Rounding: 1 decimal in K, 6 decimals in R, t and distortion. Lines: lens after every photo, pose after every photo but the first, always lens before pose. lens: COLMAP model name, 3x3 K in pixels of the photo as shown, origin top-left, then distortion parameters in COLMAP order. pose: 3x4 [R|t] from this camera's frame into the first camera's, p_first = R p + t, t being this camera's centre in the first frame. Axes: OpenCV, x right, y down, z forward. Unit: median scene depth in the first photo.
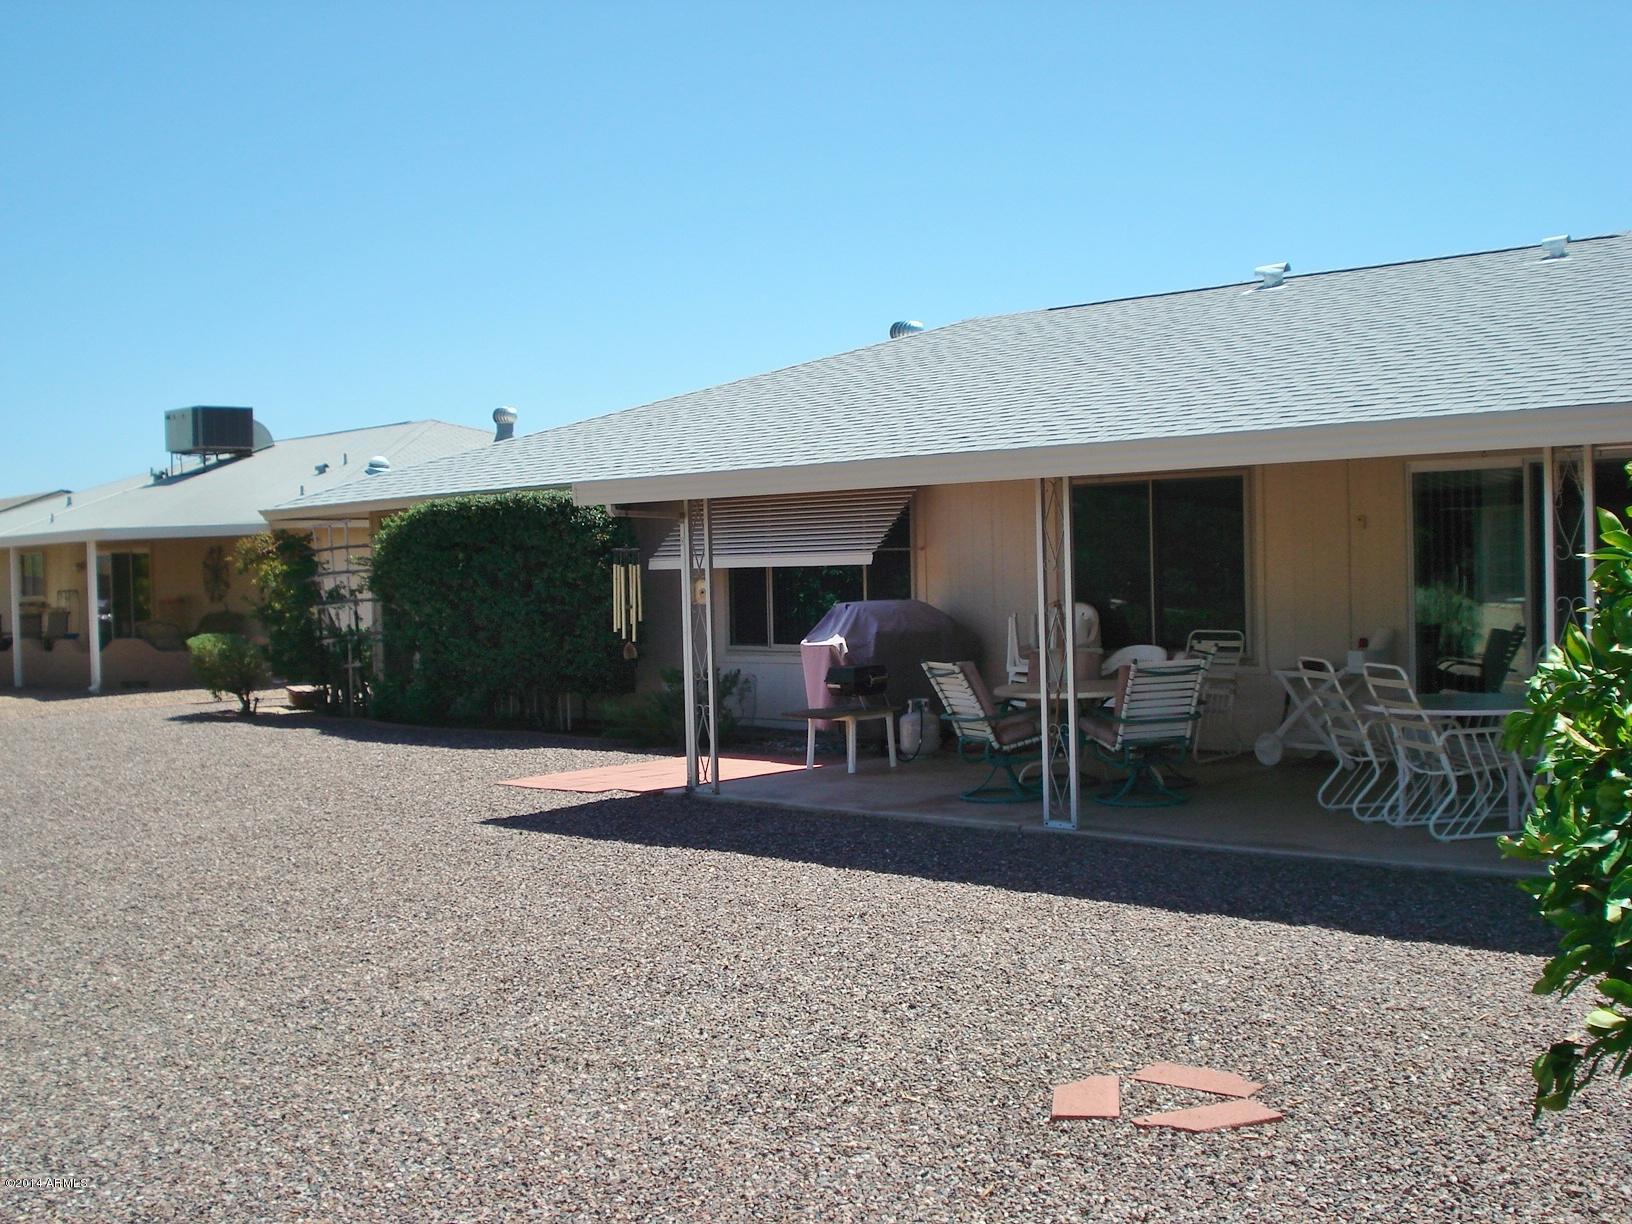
lens RADIAL K [[1829.2, 0, 816.0], [0, 1829.2, 612.0], [0, 0, 1]] dist [-0.175554, 0.006450]
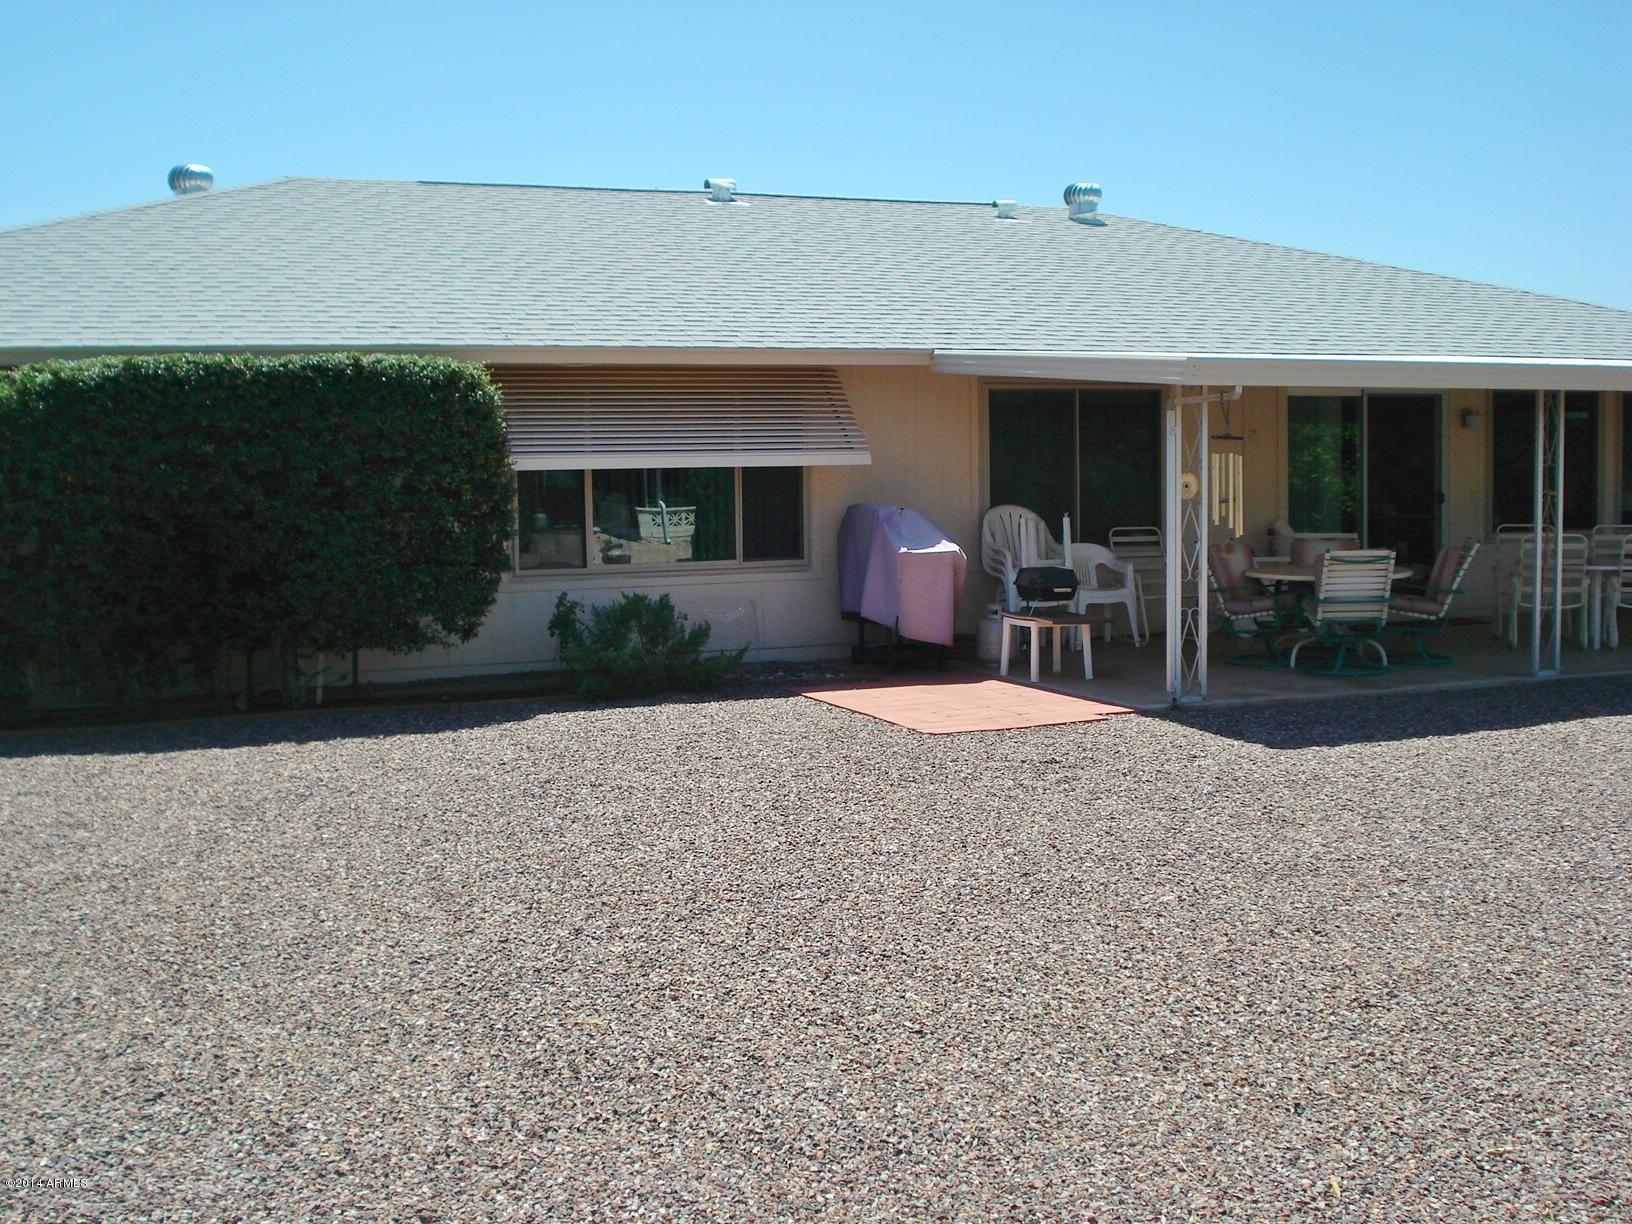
lens RADIAL K [[1829.2, 0, 816.0], [0, 1829.2, 612.0], [0, 0, 1]] dist [-0.175554, 0.006450]
pose [[0.433592, -0.054162, 0.899480, -0.856149], [0.025595, 0.998529, 0.047789, 0.003289], [-0.900746, 0.002302, 0.434340, 0.673831]]
